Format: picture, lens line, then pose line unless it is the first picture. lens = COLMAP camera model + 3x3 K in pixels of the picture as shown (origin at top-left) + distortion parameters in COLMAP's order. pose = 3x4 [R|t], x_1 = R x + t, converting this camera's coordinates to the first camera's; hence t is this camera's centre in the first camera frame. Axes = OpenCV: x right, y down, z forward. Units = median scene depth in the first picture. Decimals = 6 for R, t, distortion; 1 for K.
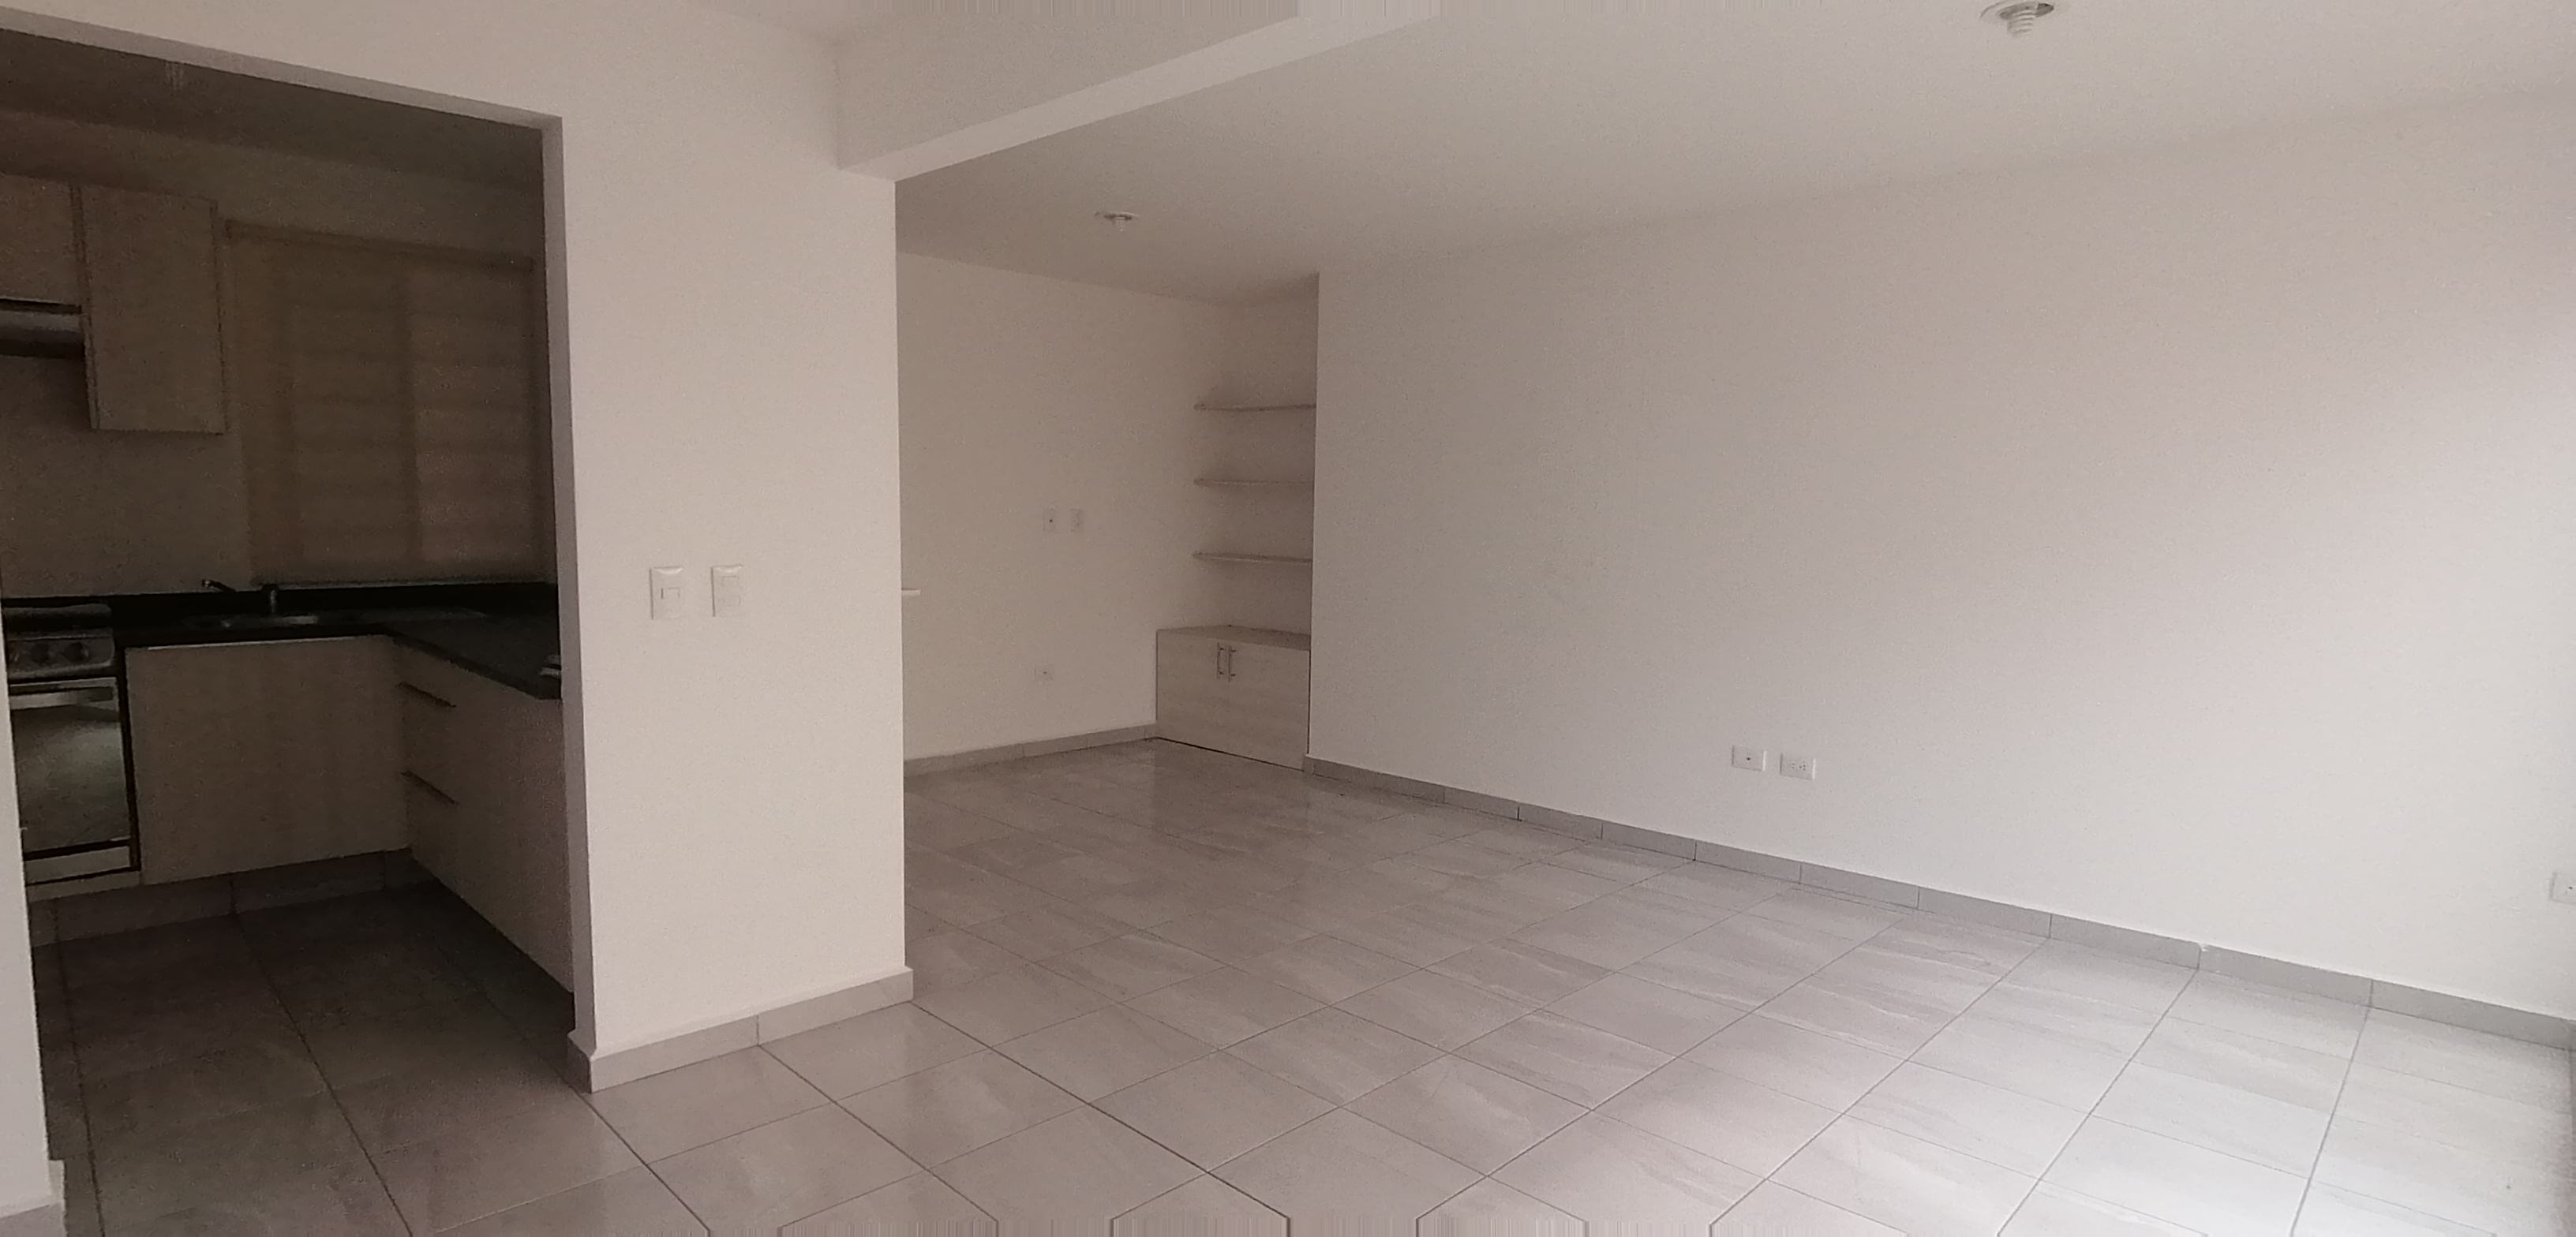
lens RADIAL K [[1254.3, 0, 1283.4], [0, 1254.3, 621.1], [0, 0, 1]] dist [0.003874, 0.000075]
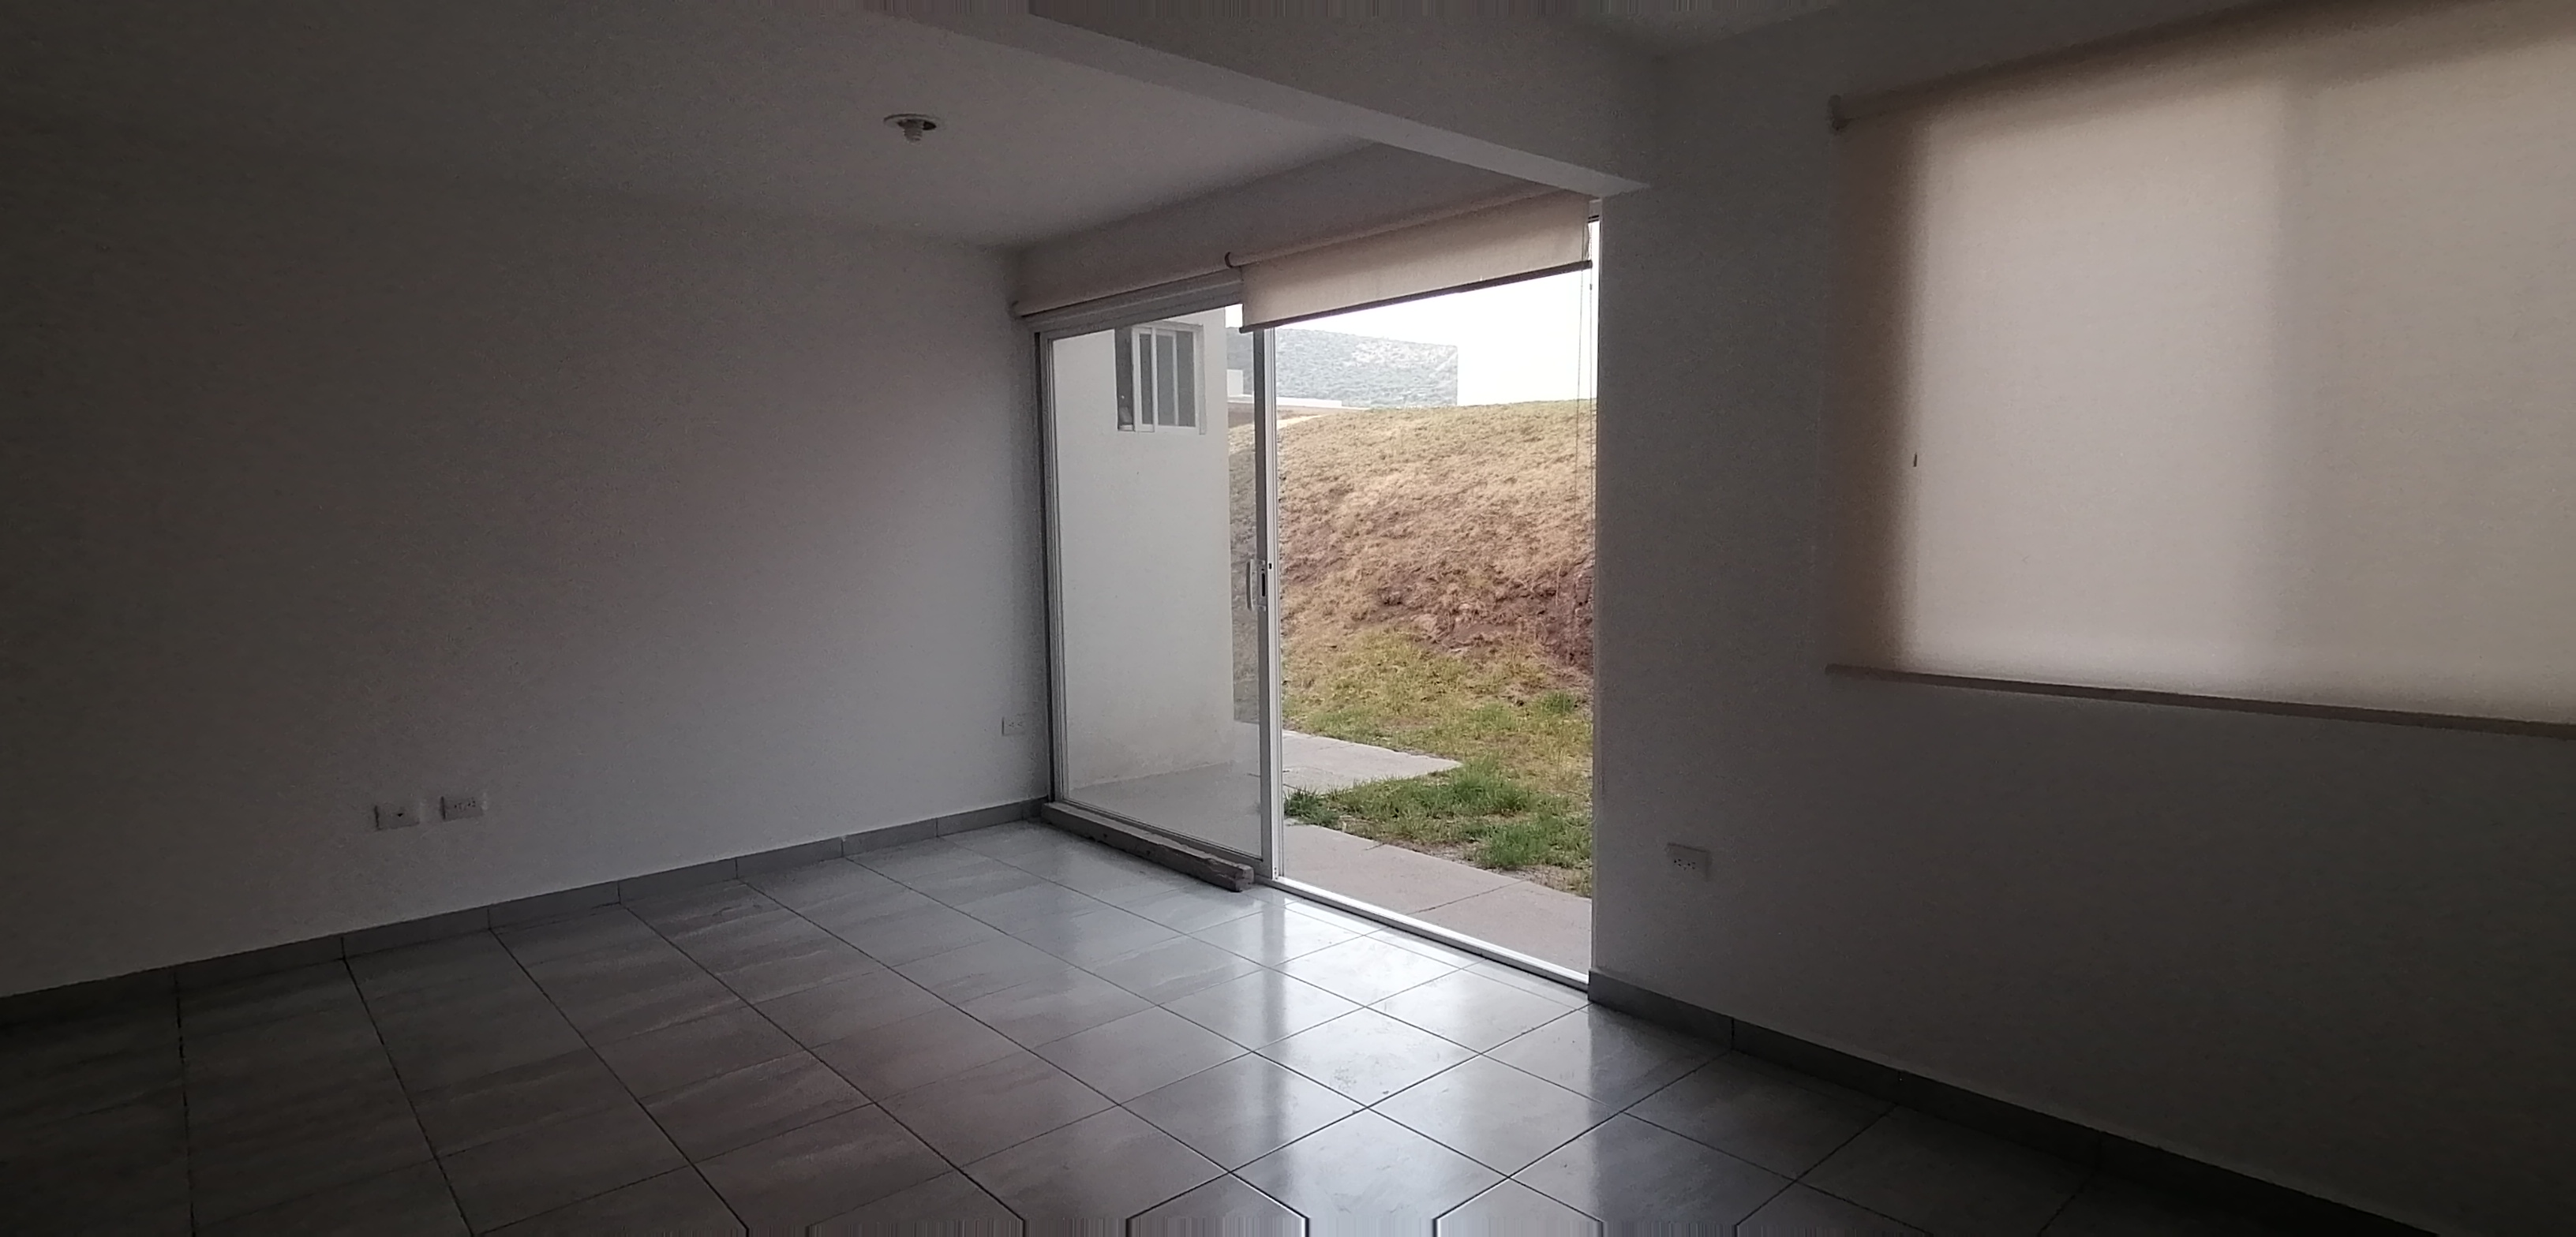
lens RADIAL K [[1254.3, 0, 1286.2], [0, 1254.3, 626.4], [0, 0, 1]] dist [0.003874, 0.000075]
pose [[0.047160, -0.110262, 0.992783, -0.541694], [0.100231, 0.989395, 0.105124, -0.058150], [-0.993846, 0.094550, 0.057712, 0.415409]]
